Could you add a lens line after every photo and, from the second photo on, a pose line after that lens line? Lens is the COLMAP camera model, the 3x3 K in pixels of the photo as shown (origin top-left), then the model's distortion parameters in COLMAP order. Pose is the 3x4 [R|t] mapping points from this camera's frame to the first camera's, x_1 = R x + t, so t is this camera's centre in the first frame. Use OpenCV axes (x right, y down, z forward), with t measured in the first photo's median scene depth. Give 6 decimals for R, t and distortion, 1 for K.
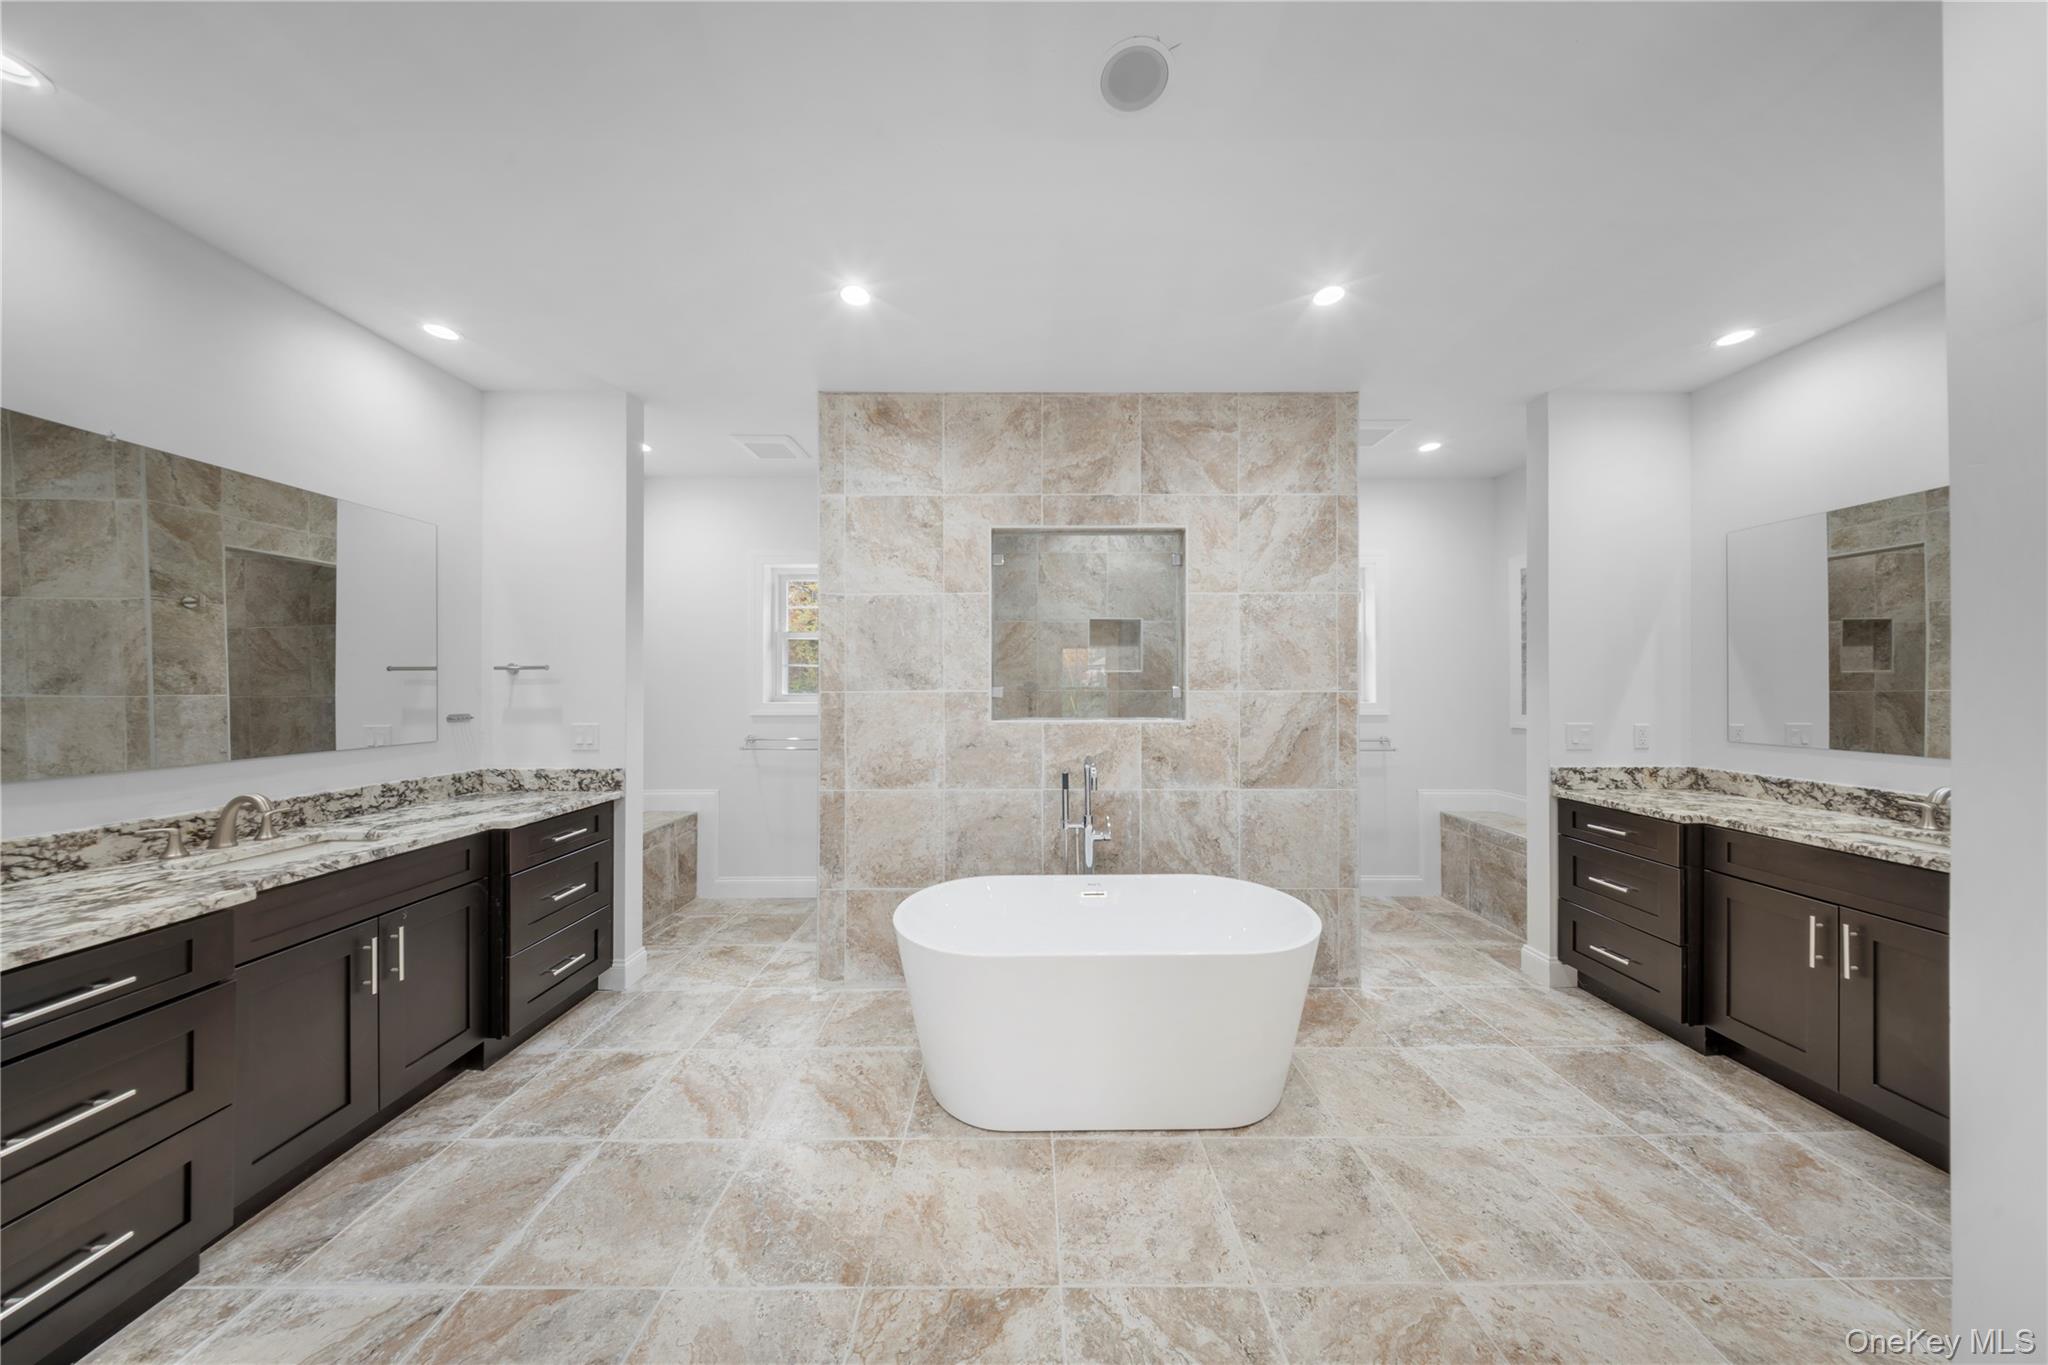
lens RADIAL K [[601.0, 0, 1036.0], [0, 601.0, 677.6], [0, 0, 1]] dist [-0.001519, -0.000204]
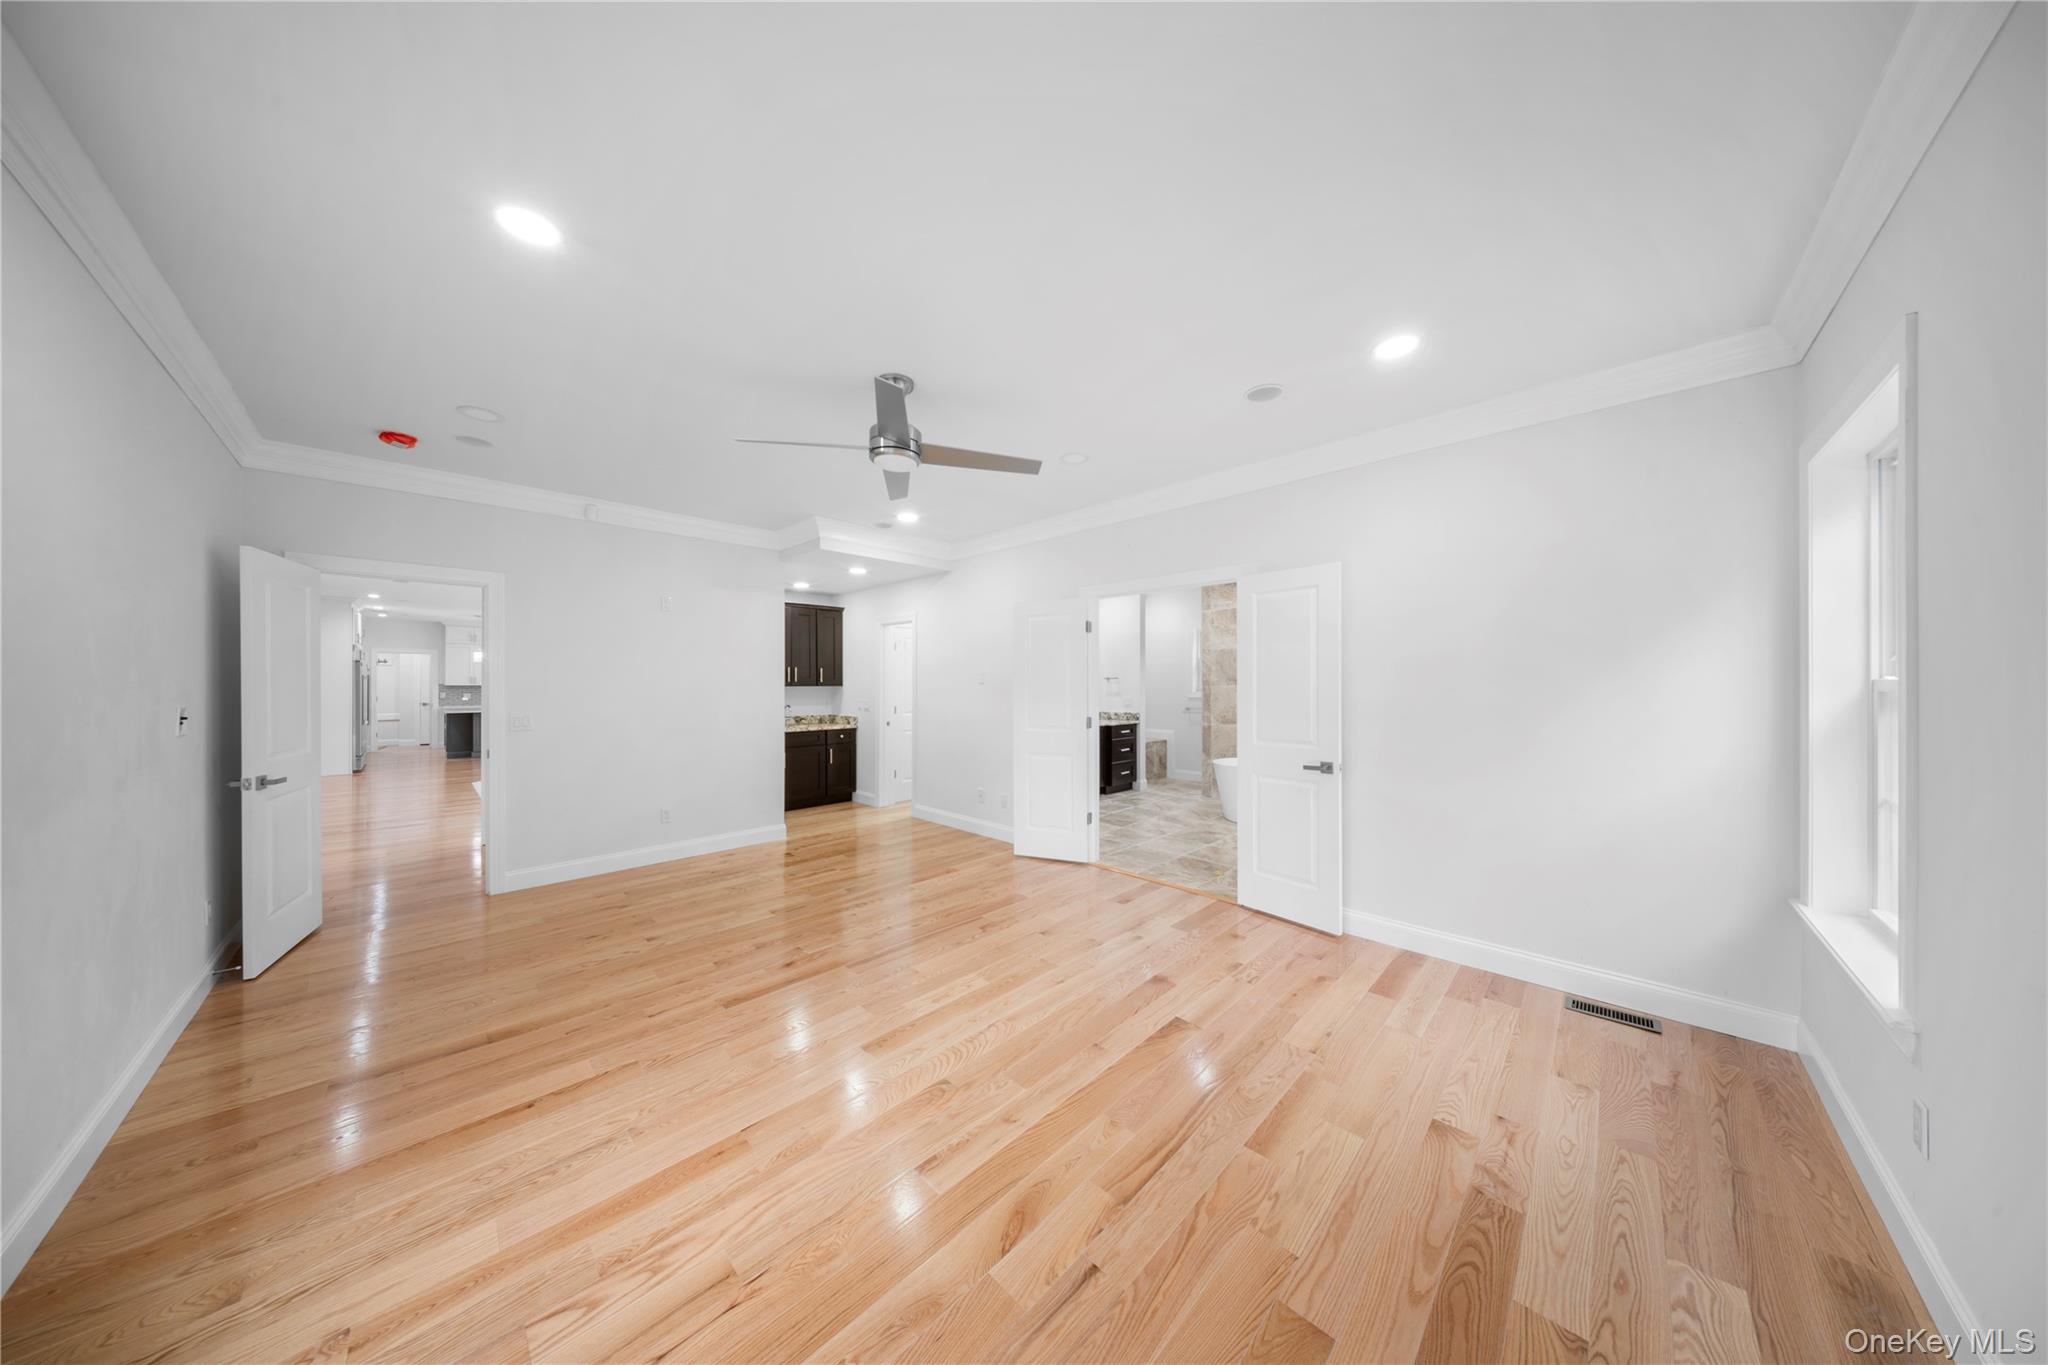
lens RADIAL K [[601.0, 0, 1027.6], [0, 601.0, 681.9], [0, 0, 1]] dist [-0.001519, -0.000204]
pose [[0.704104, -0.001423, -0.710095, 0.963673], [0.002484, 0.999997, 0.000459, 0.000021], [0.710092, -0.002087, 0.704105, -1.384396]]
